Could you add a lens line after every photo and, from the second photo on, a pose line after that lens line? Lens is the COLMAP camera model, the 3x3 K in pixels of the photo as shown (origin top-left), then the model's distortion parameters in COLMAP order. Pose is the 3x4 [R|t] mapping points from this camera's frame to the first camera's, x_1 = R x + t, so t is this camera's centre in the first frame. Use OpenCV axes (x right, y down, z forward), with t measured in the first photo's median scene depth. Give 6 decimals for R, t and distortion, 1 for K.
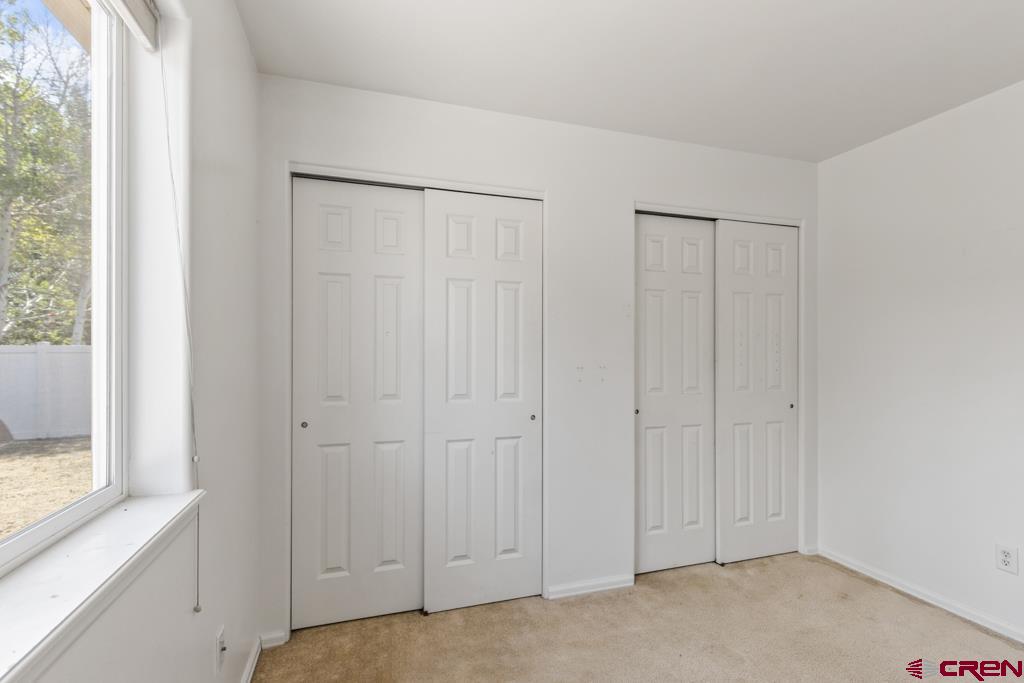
lens RADIAL K [[495.7, 0, 529.3], [0, 495.7, 344.7], [0, 0, 1]] dist [0.002790, 0.000356]
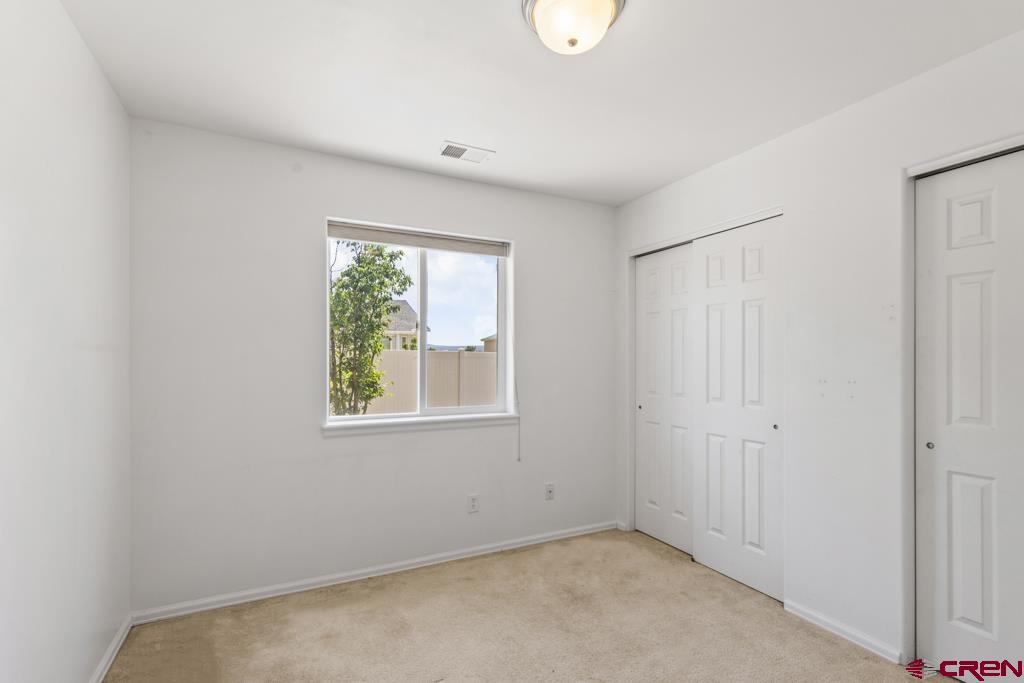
lens RADIAL K [[474.2, 0, 513.5], [0, 474.2, 351.3], [0, 0, 1]] dist [0.000521, -0.000094]
pose [[0.143775, -0.024050, -0.989318, 0.932191], [0.005333, 0.999709, -0.023528, 0.009764], [0.989596, -0.001893, 0.143861, 0.322305]]
